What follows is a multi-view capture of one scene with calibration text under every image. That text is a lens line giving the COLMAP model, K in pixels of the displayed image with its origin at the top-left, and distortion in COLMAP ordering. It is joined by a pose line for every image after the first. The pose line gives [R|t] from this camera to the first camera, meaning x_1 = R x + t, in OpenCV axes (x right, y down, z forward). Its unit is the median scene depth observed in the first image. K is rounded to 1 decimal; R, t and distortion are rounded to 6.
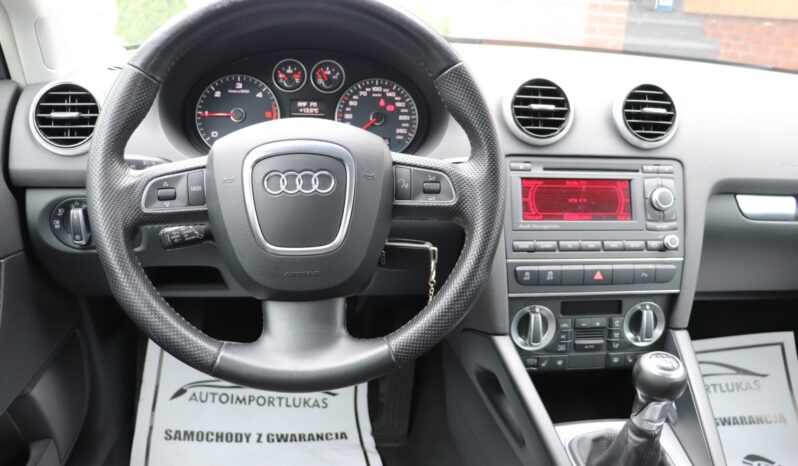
lens RADIAL K [[649.9, 0, 397.4], [0, 649.9, 231.8], [0, 0, 1]] dist [-0.164809, 0.120423]
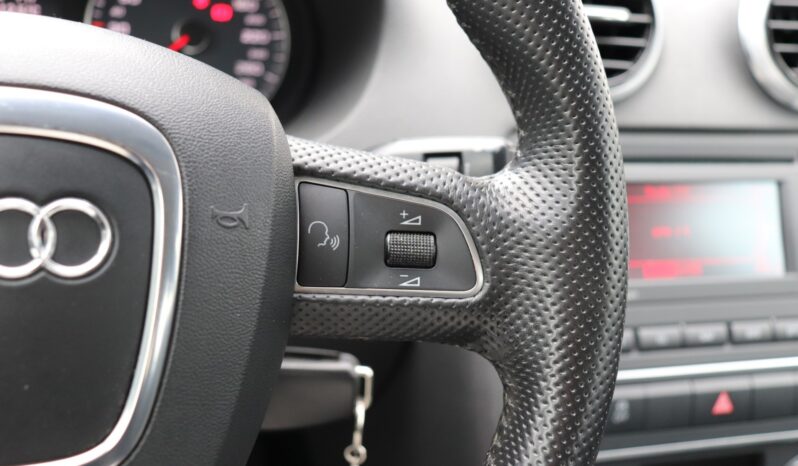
lens RADIAL K [[984.5, 0, 393.6], [0, 984.5, 214.9], [0, 0, 1]] dist [0.082788, 0.000000]
pose [[0.974438, -0.020259, 0.223742, -0.053059], [0.019812, 0.999795, 0.004243, -0.066111], [-0.223782, 0.000298, 0.974639, 0.380142]]
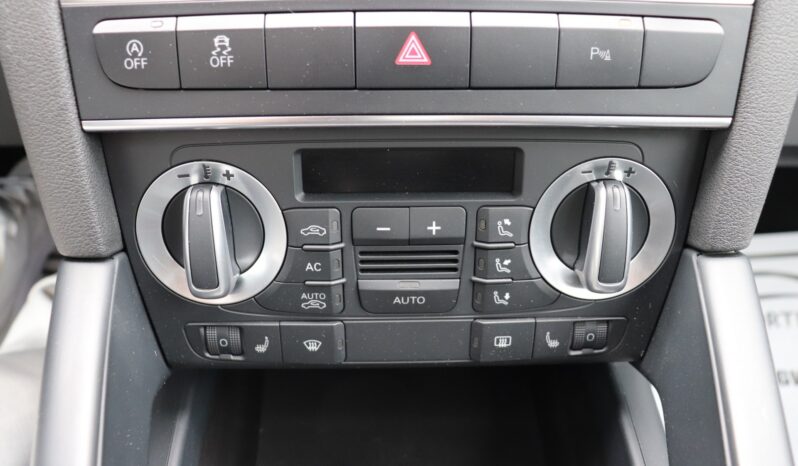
lens RADIAL K [[648.3, 0, 401.4], [0, 648.3, 231.2], [0, 0, 1]] dist [-0.137693, 0.012709]
pose [[0.996359, 0.015450, -0.083845, 0.325633], [0.002389, 0.977997, 0.208606, 0.083776], [0.085223, -0.208047, 0.974399, 0.710356]]
